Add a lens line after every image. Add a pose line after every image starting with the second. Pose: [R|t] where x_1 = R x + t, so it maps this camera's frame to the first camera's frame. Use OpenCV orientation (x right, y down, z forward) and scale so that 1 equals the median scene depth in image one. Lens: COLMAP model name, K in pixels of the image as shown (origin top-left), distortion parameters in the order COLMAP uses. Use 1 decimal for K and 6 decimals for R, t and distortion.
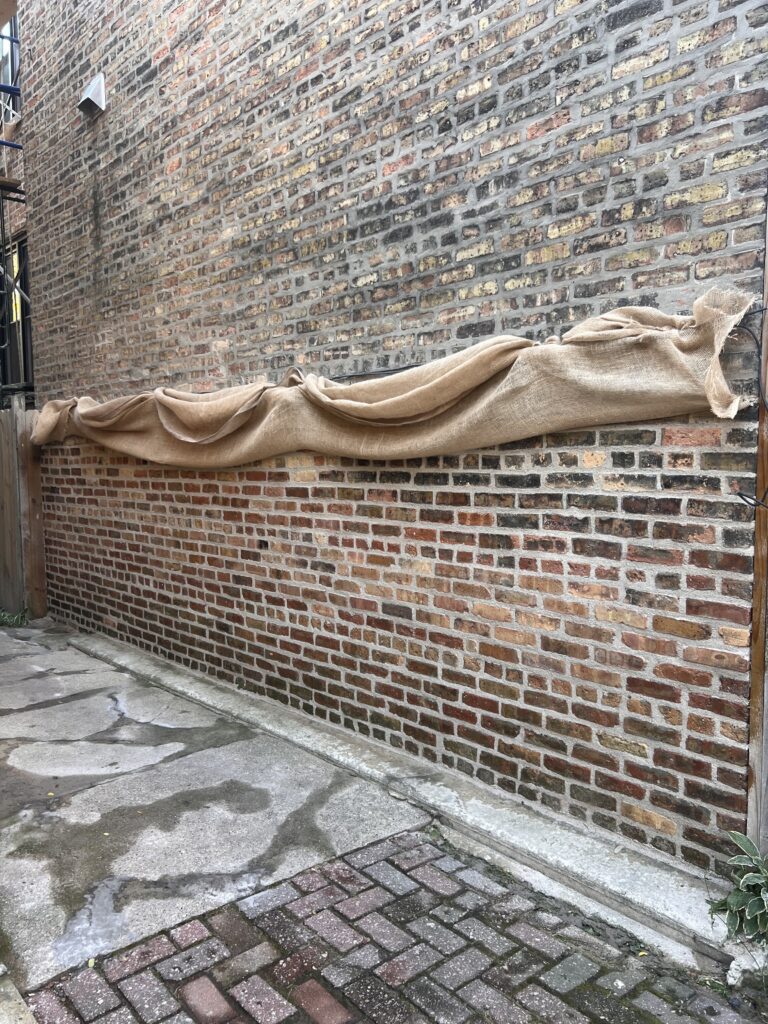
lens RADIAL K [[761.1, 0, 386.7], [0, 761.1, 515.3], [0, 0, 1]] dist [0.041875, -0.048582]
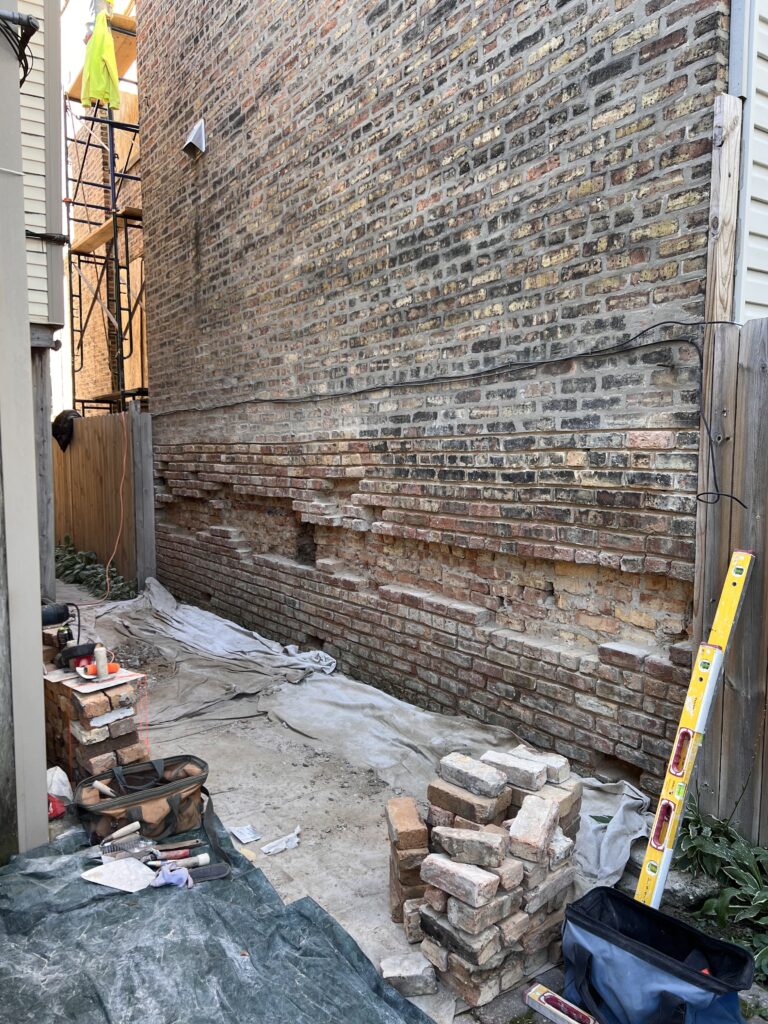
lens RADIAL K [[761.1, 0, 382.4], [0, 761.1, 514.0], [0, 0, 1]] dist [0.041875, -0.048582]
pose [[0.987744, 0.013914, -0.155460, 0.127572], [-0.013480, 0.999902, 0.003846, 0.007290], [0.155498, -0.001703, 0.987835, -0.141794]]
